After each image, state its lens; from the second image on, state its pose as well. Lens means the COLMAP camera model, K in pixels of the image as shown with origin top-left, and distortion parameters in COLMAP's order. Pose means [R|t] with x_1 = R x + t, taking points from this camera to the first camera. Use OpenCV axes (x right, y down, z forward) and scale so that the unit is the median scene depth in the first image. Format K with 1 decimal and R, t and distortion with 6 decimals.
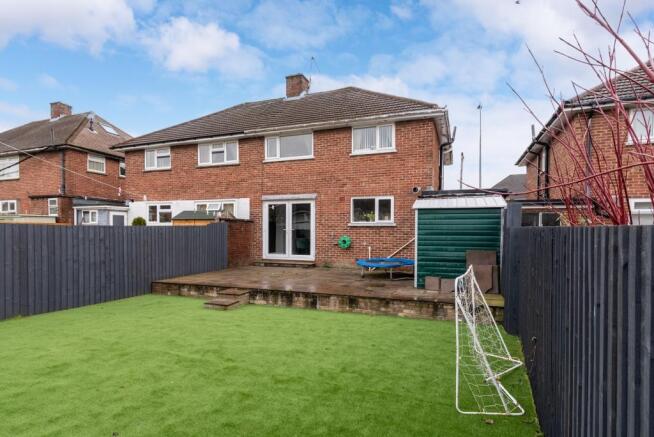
lens RADIAL K [[308.7, 0, 327.0], [0, 308.7, 233.0], [0, 0, 1]] dist [0.016225, 0.000249]
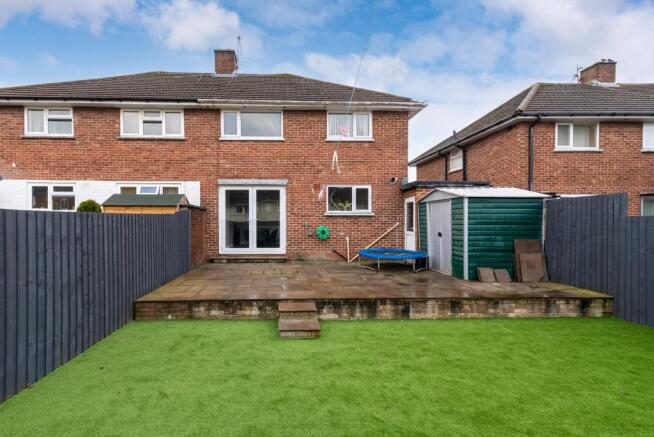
lens RADIAL K [[290.2, 0, 327.0], [0, 290.2, 218.5], [0, 0, 1]] dist [0.018384, -0.000570]
pose [[0.935778, -0.000825, 0.352589, -0.232769], [0.005786, 0.999899, -0.013017, -0.001742], [-0.352543, 0.014221, 0.935688, 0.170384]]
